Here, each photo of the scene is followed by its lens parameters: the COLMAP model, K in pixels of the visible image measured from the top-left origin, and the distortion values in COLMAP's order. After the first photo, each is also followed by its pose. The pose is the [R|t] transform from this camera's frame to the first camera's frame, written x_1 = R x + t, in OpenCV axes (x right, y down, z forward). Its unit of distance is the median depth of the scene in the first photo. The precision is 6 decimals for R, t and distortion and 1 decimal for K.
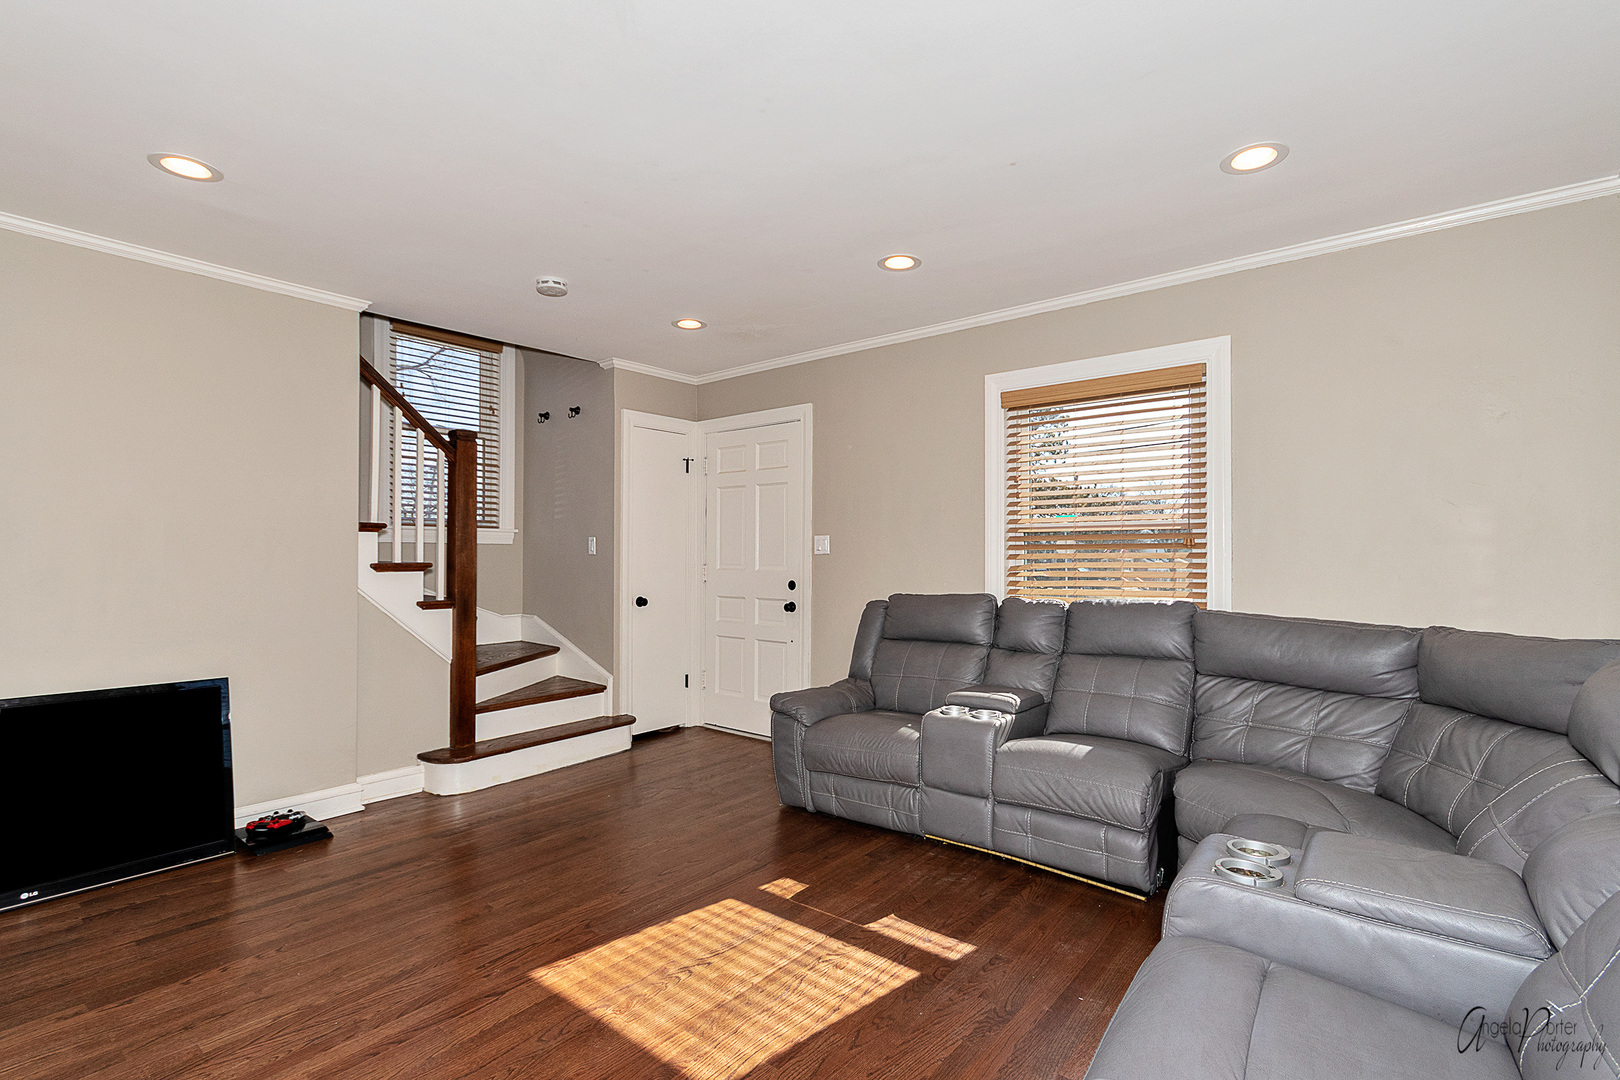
lens RADIAL K [[747.6, 0, 812.0], [0, 747.6, 556.4], [0, 0, 1]] dist [0.000646, 0.000372]
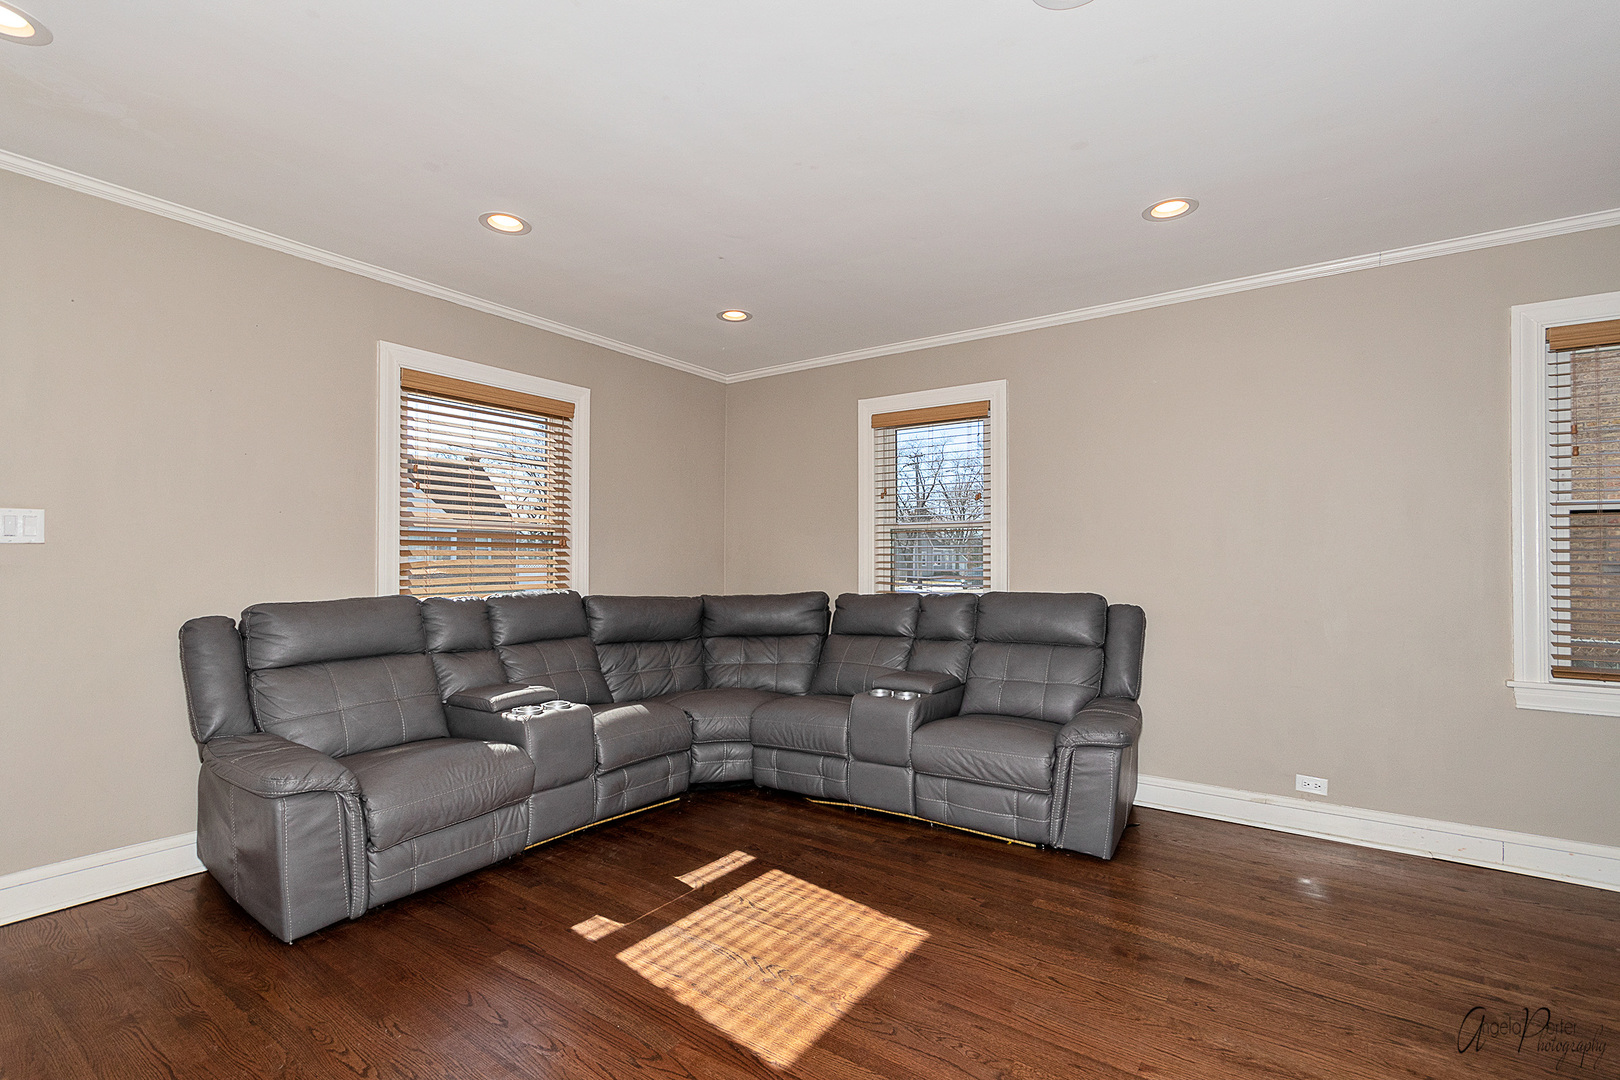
lens RADIAL K [[747.6, 0, 812.0], [0, 747.6, 556.4], [0, 0, 1]] dist [0.000646, 0.000372]
pose [[-0.061370, 0.005873, 0.998098, -1.043583], [-0.005596, 0.999965, -0.006228, 0.011296], [-0.998099, -0.005968, -0.061335, 0.899403]]
